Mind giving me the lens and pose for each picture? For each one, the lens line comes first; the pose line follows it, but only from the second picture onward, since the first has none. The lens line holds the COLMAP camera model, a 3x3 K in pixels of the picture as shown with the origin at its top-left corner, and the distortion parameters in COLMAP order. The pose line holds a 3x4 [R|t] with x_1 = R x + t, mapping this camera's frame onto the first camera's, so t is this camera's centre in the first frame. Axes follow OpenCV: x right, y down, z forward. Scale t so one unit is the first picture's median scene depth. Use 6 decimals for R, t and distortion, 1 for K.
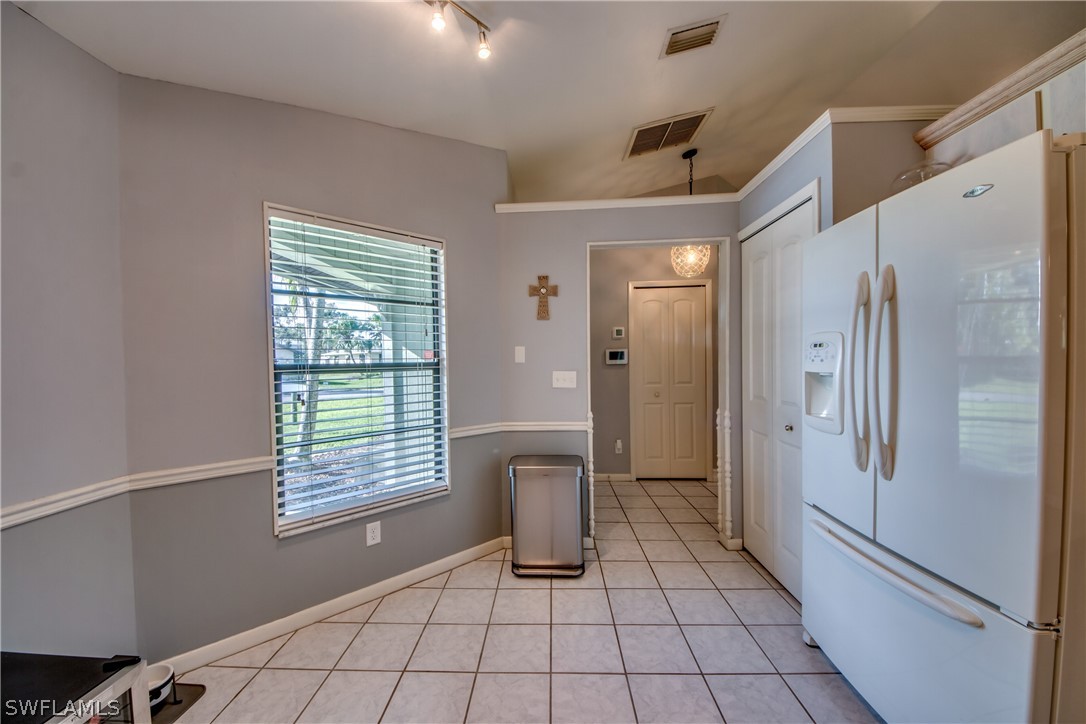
lens RADIAL K [[410.7, 0, 540.5], [0, 410.7, 369.0], [0, 0, 1]] dist [0.034613, -0.022515]
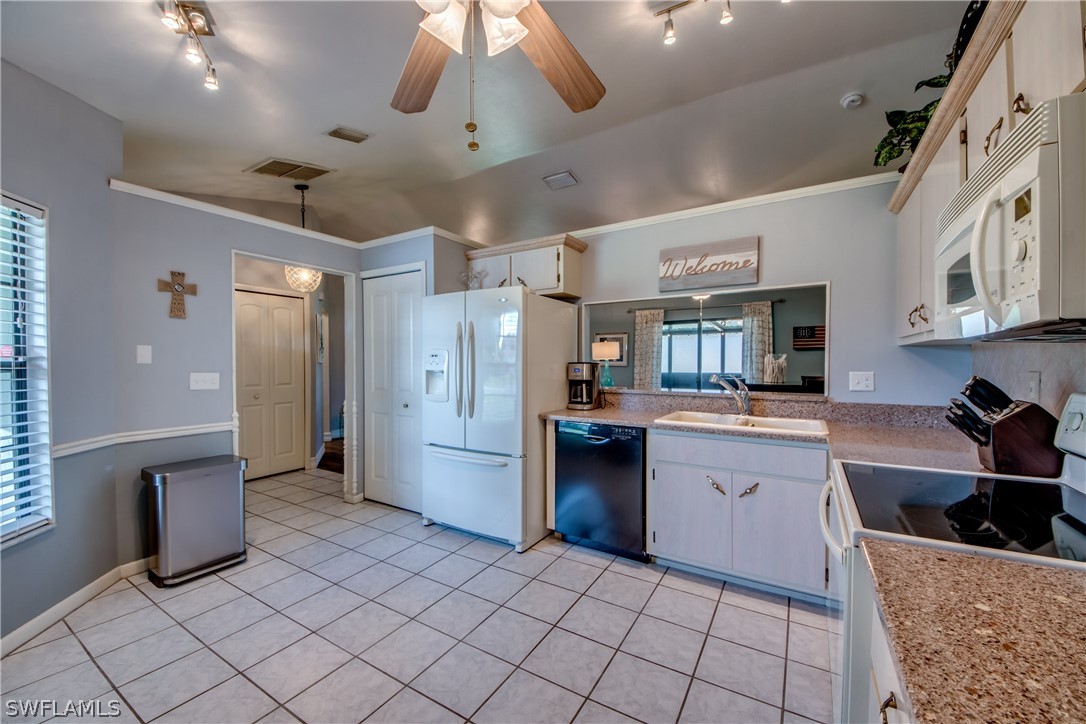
lens RADIAL K [[390.4, 0, 513.2], [0, 390.4, 368.3], [0, 0, 1]] dist [0.010067, -0.010247]
pose [[0.550826, 0.001297, 0.834619, -0.345502], [0.009608, 0.999923, -0.007894, 0.009989], [-0.834565, 0.012367, 0.550771, -0.147181]]
